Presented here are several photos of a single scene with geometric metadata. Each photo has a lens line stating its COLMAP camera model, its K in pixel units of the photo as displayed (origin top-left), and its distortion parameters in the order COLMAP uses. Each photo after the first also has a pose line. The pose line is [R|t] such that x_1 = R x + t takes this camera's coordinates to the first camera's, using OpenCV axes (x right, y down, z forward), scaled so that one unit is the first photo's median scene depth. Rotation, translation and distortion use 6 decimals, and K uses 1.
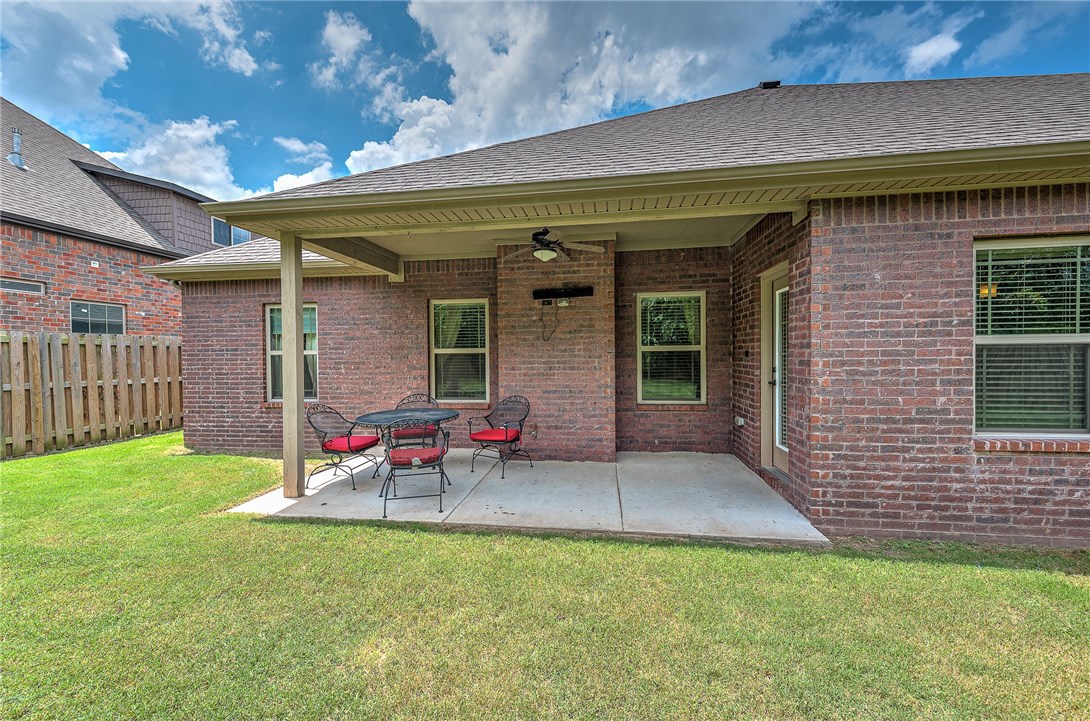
lens RADIAL K [[438.3, 0, 541.5], [0, 438.3, 364.4], [0, 0, 1]] dist [0.007718, -0.000055]
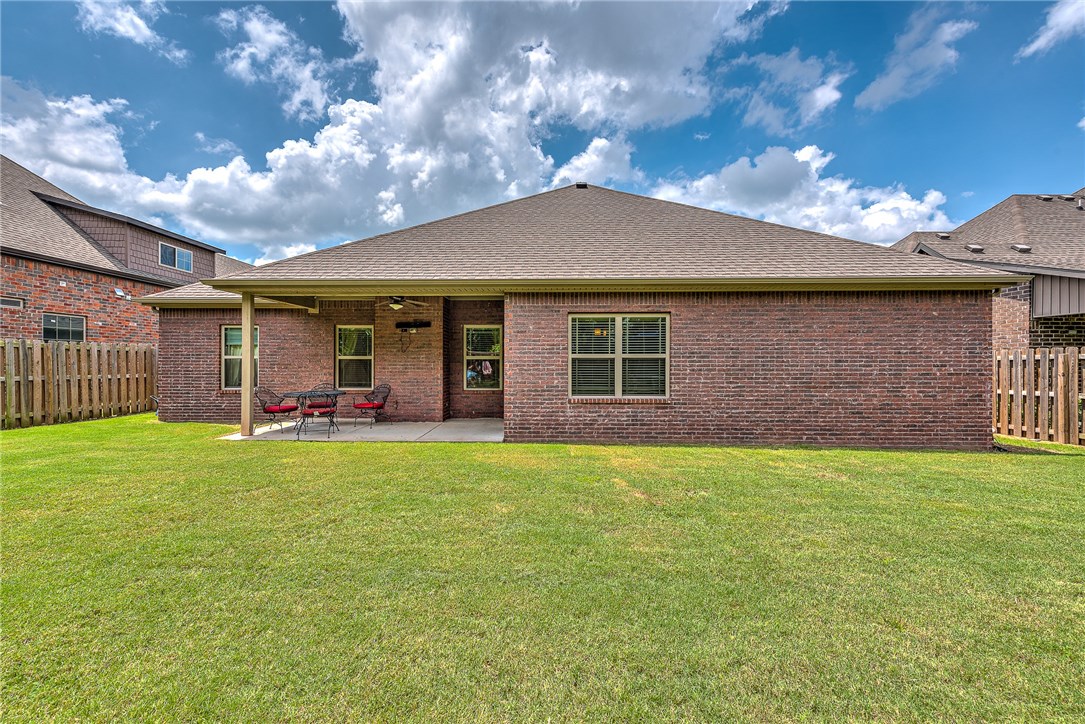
lens RADIAL K [[425.5, 0, 541.4], [0, 425.5, 363.8], [0, 0, 1]] dist [0.001279, -0.000110]
pose [[0.990368, 0.011407, 0.137993, 0.269009], [-0.008822, 0.999774, -0.019327, 0.015983], [-0.138182, 0.017924, 0.990245, -0.620890]]
